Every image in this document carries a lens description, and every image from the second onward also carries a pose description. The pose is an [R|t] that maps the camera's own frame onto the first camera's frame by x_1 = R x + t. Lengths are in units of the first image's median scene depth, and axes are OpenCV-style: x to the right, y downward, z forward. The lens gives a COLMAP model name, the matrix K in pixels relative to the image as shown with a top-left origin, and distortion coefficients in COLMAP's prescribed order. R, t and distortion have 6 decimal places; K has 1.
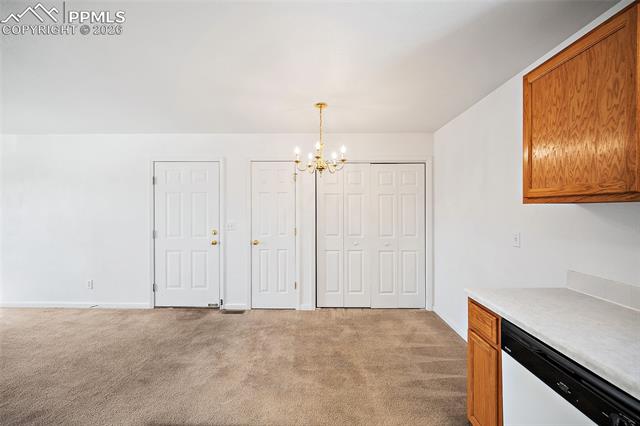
lens RADIAL K [[256.5, 0, 323.3], [0, 256.5, 210.0], [0, 0, 1]] dist [-0.002920, -0.000975]
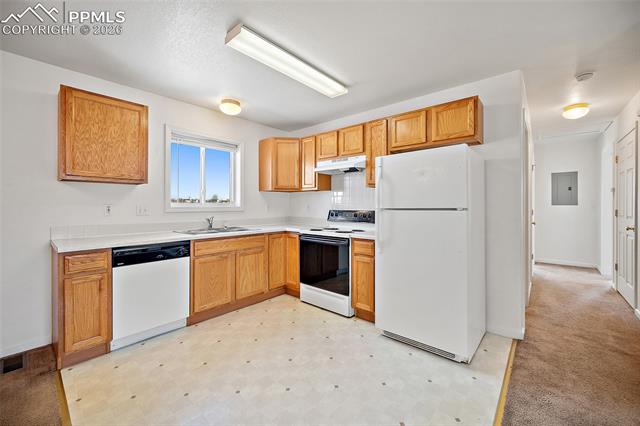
lens RADIAL K [[256.5, 0, 317.5], [0, 256.5, 204.8], [0, 0, 1]] dist [-0.002920, -0.000975]
pose [[-0.755850, 0.000597, 0.654744, -0.539160], [0.002702, 0.999994, 0.002208, 0.054208], [-0.654739, 0.003439, -0.755847, 0.540780]]
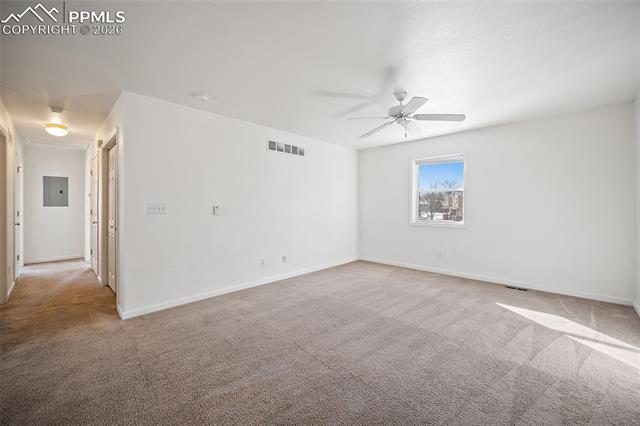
lens RADIAL K [[256.5, 0, 322.6], [0, 256.5, 204.3], [0, 0, 1]] dist [-0.002920, -0.000975]
pose [[-0.675268, -0.000004, -0.737573, -0.607069], [0.000884, 0.999999, -0.000815, 0.051871], [0.737572, -0.001202, -0.675267, 0.904737]]
